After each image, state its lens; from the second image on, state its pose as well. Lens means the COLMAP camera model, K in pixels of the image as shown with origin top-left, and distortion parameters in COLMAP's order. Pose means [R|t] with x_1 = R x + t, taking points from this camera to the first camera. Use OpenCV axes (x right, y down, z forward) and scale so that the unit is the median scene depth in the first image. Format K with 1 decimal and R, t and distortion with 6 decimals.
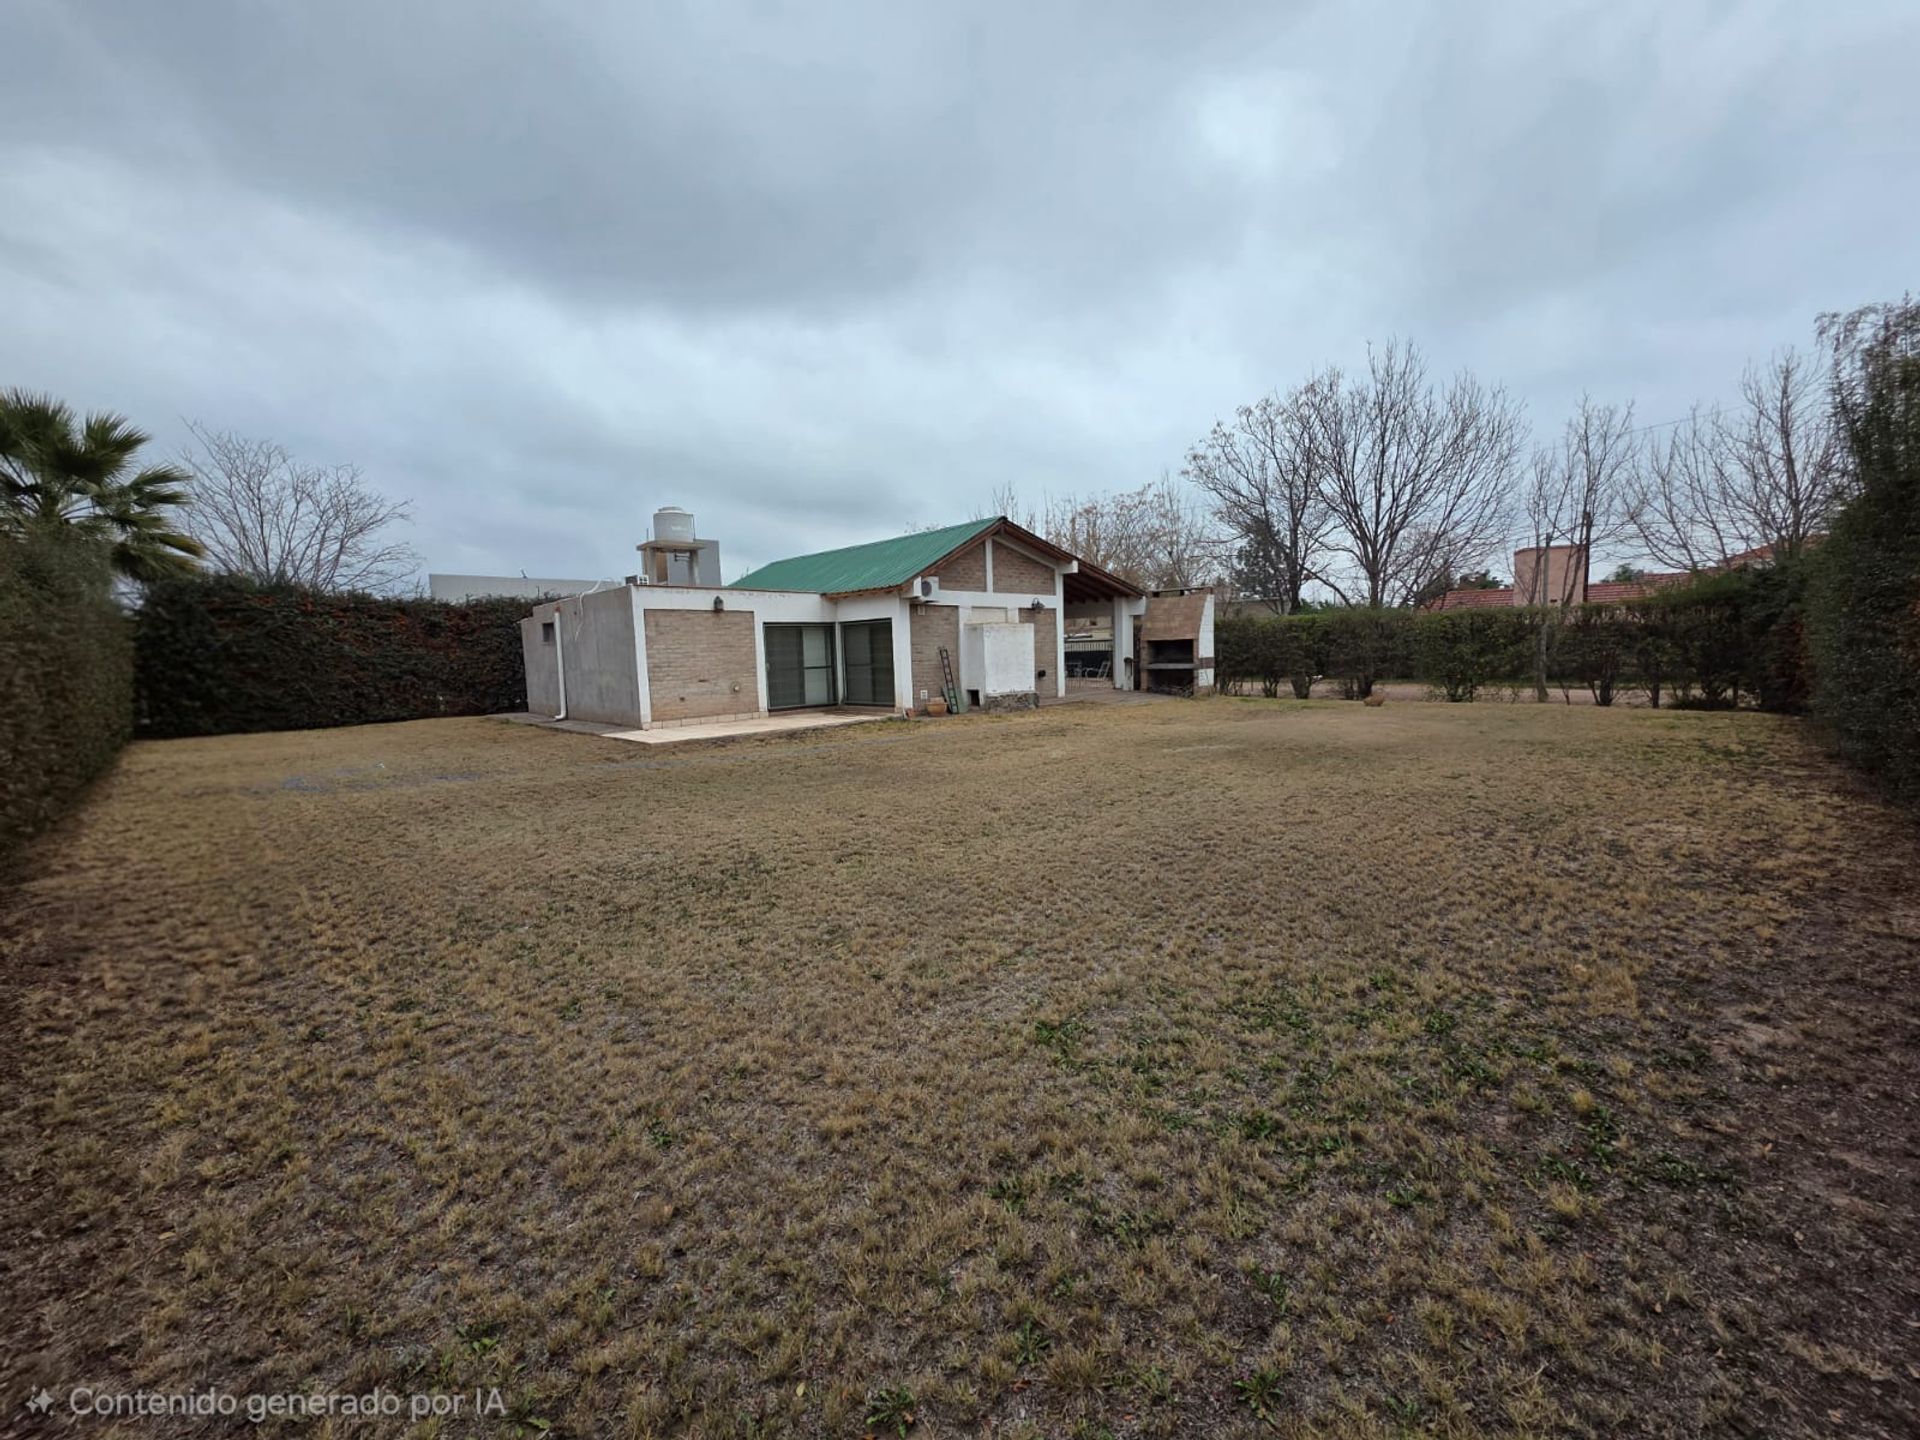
lens RADIAL K [[761.0, 0, 946.7], [0, 761.0, 723.0], [0, 0, 1]] dist [-0.003030, 0.002324]
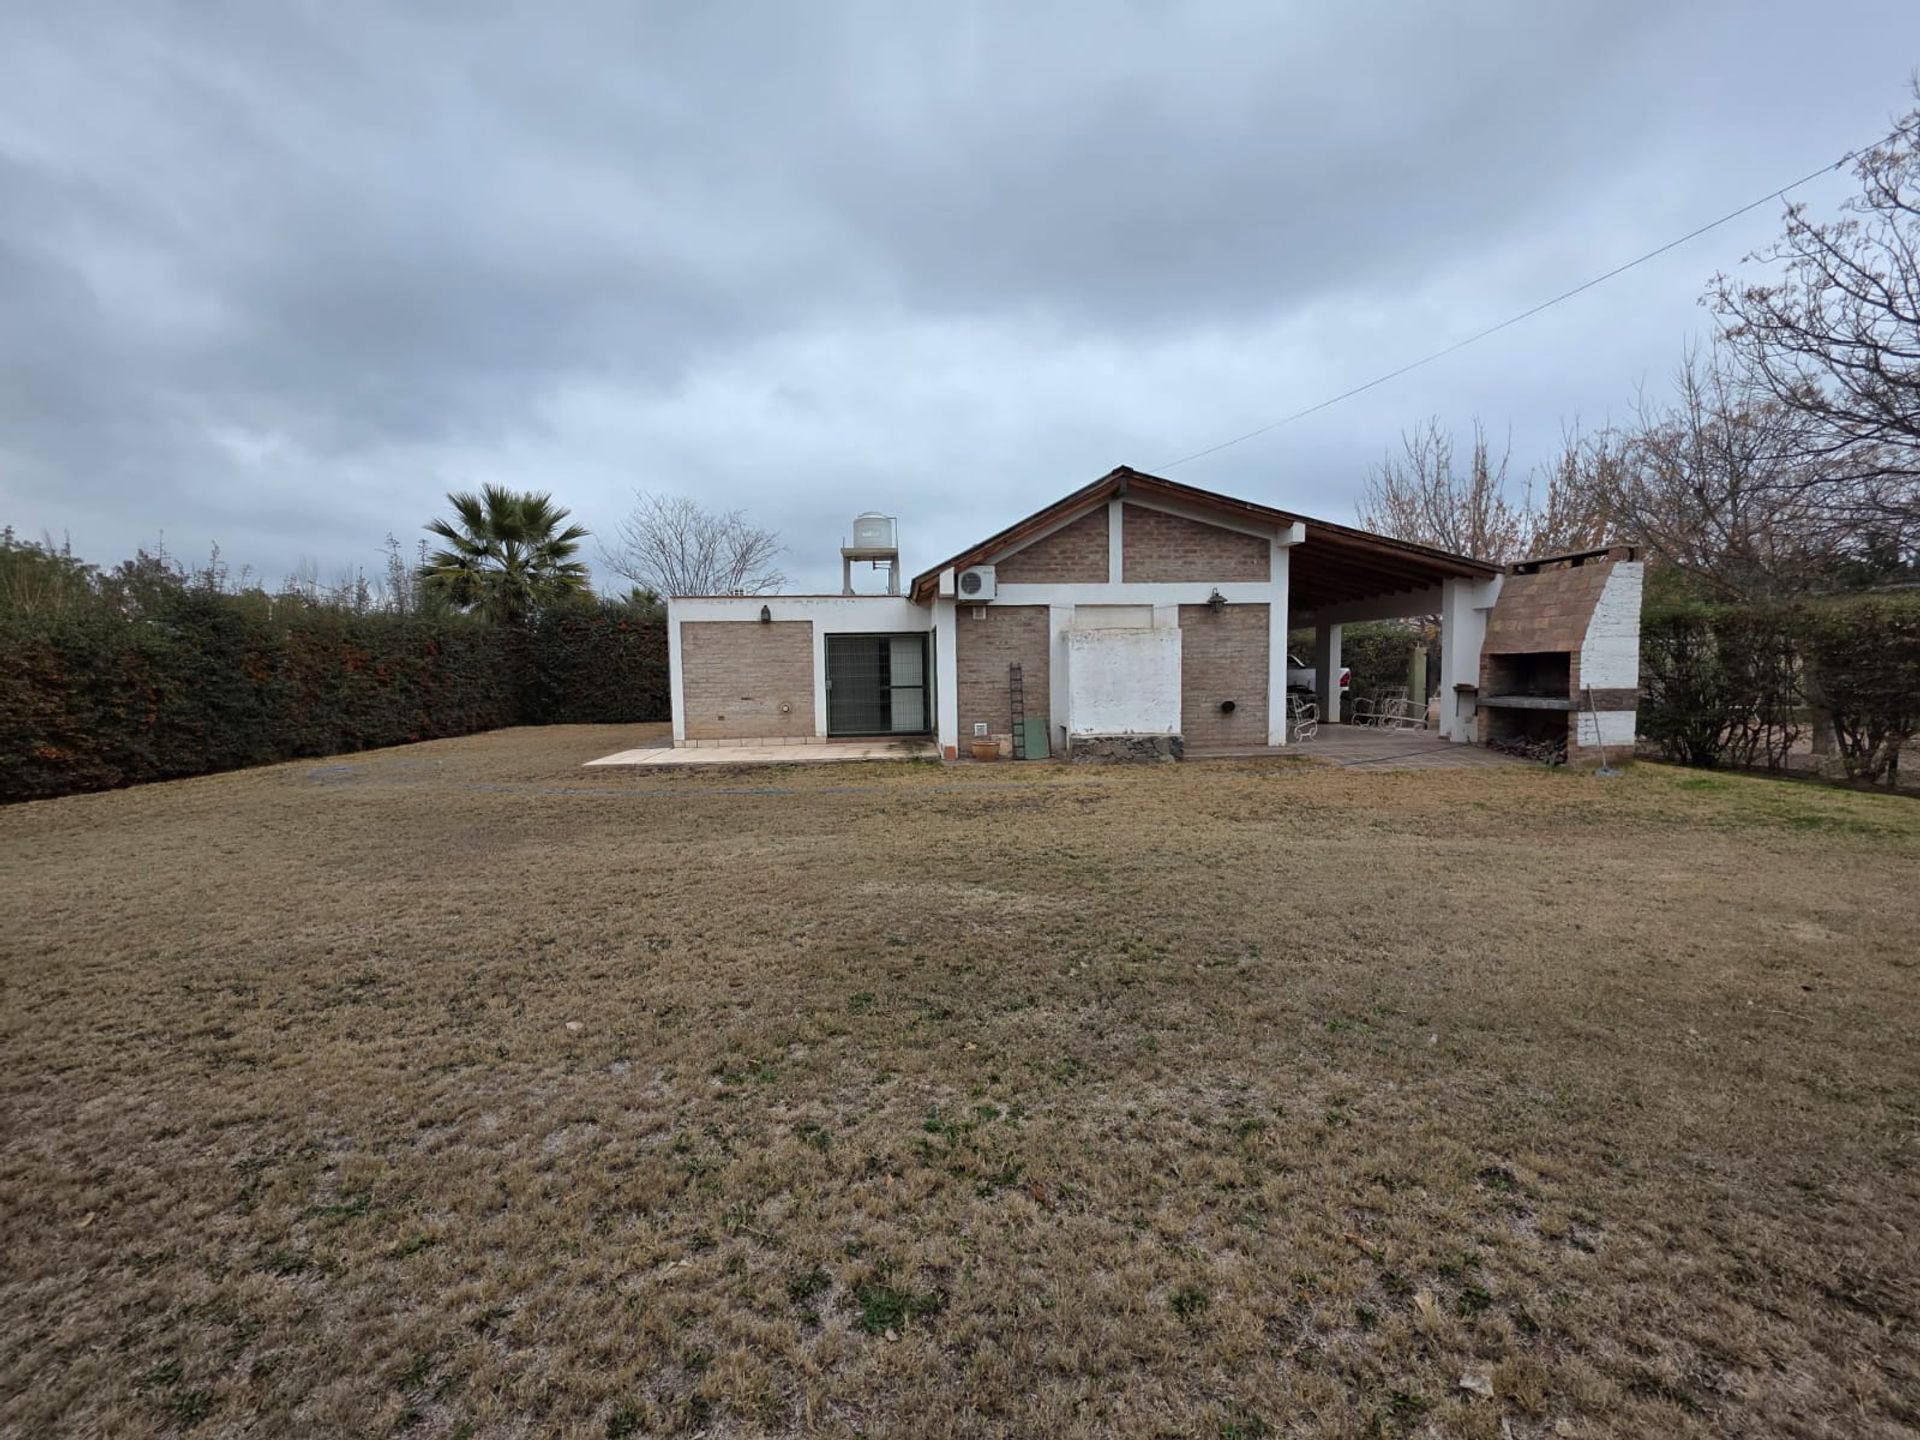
lens RADIAL K [[761.0, 0, 953.4], [0, 761.0, 721.4], [0, 0, 1]] dist [-0.003030, 0.002324]
pose [[0.760260, 0.059570, -0.646882, 0.439339], [-0.068489, 0.997587, 0.011372, -0.053592], [0.645998, 0.035658, 0.762506, 0.449672]]
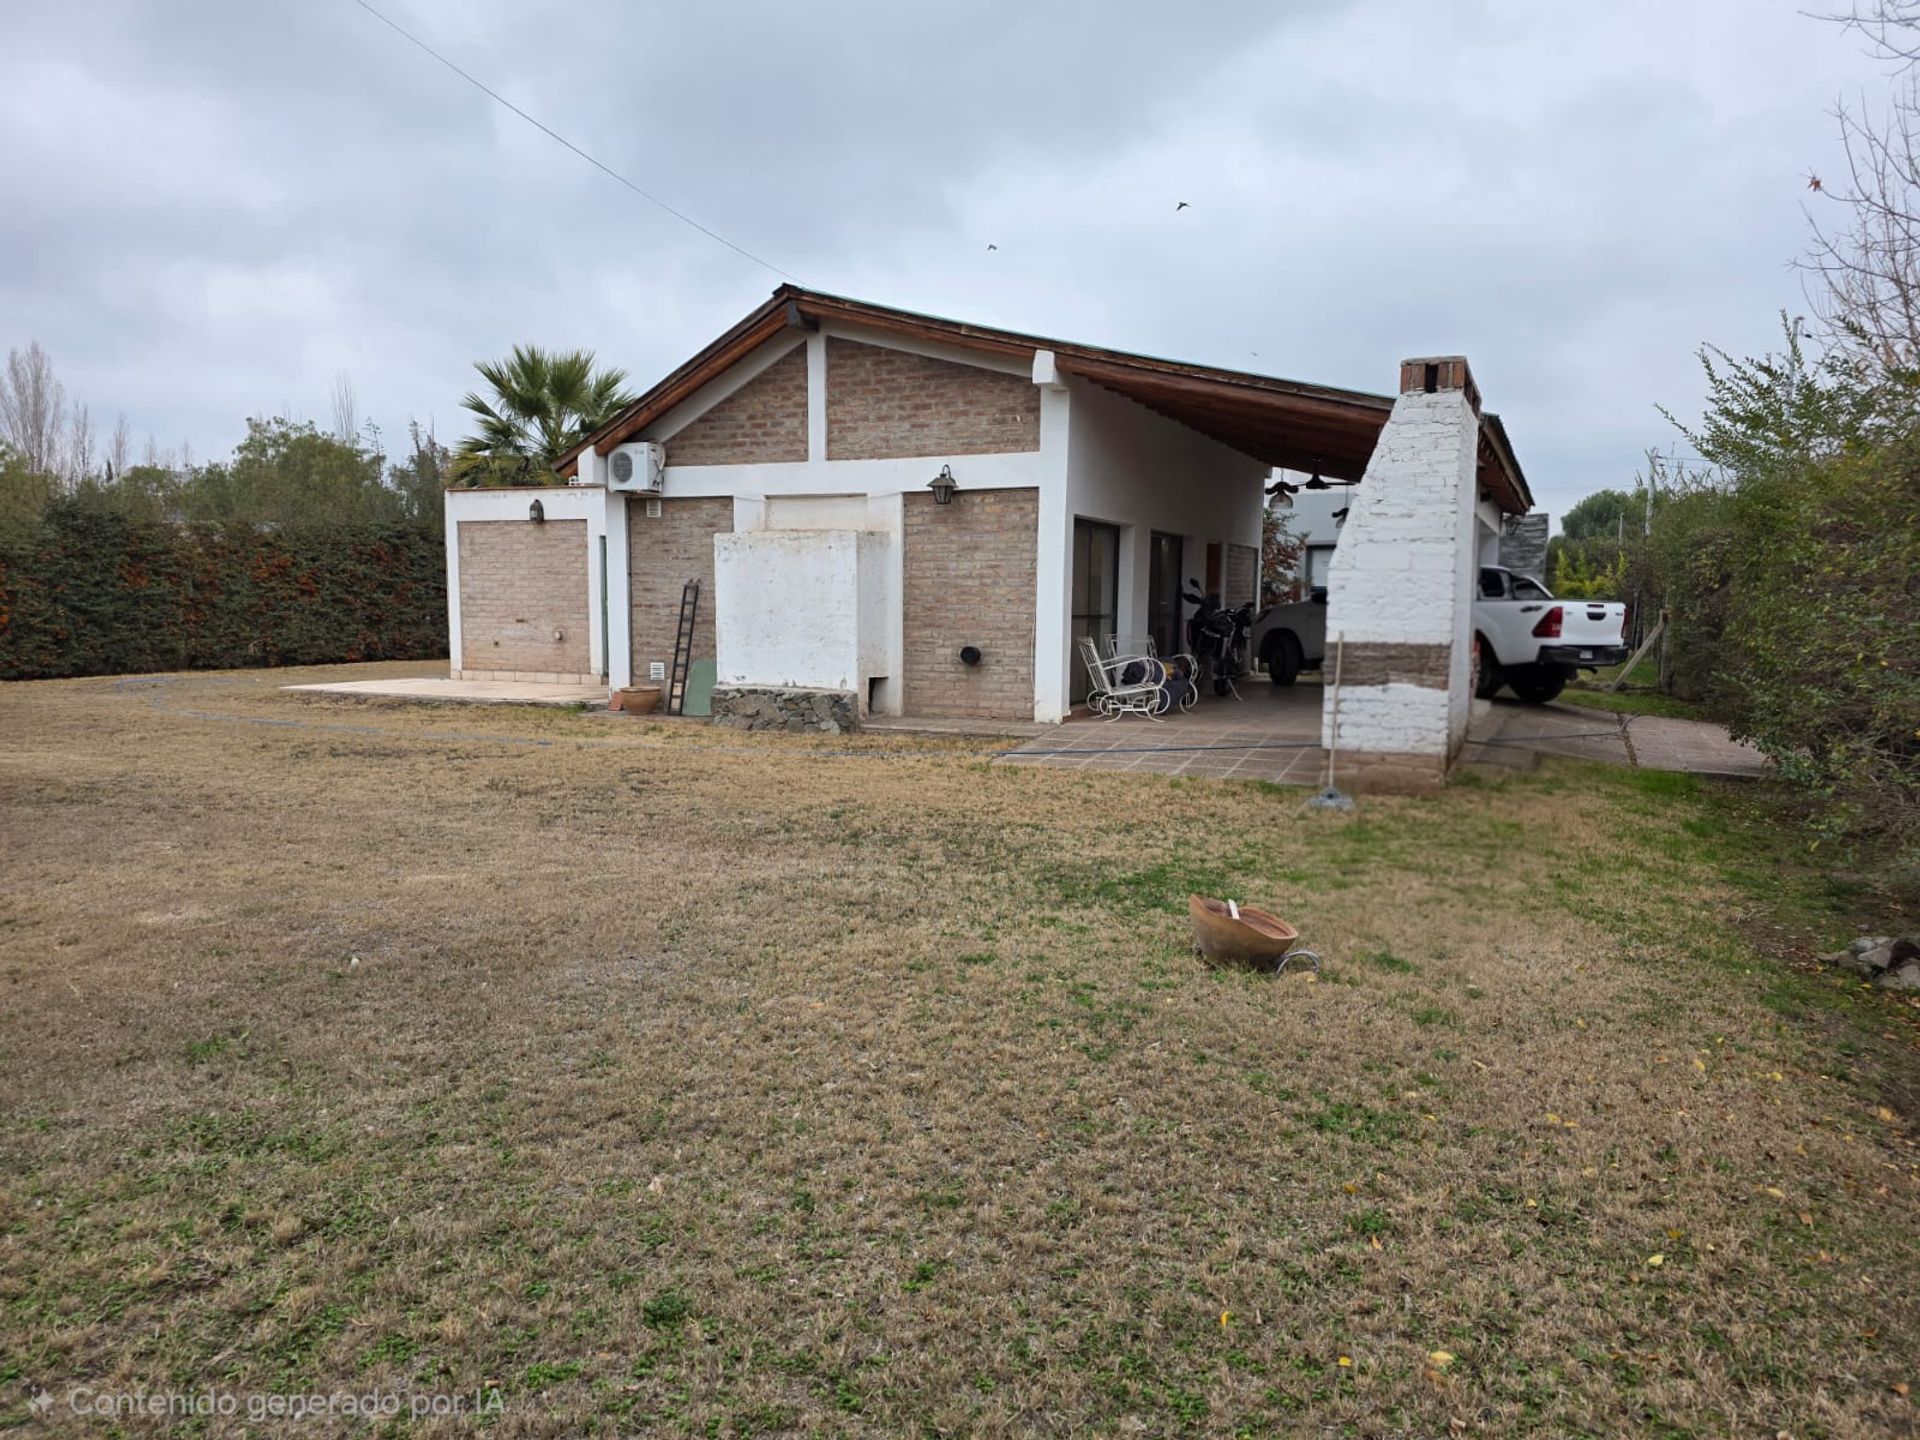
lens RADIAL K [[1273.1, 0, 957.3], [0, 1273.1, 728.5], [0, 0, 1]] dist [0.070307, -0.060468]
pose [[0.343085, 0.125019, -0.930947, 0.905972], [-0.107025, 0.989851, 0.093487, -0.107192], [0.933187, 0.067561, 0.352983, 0.926599]]
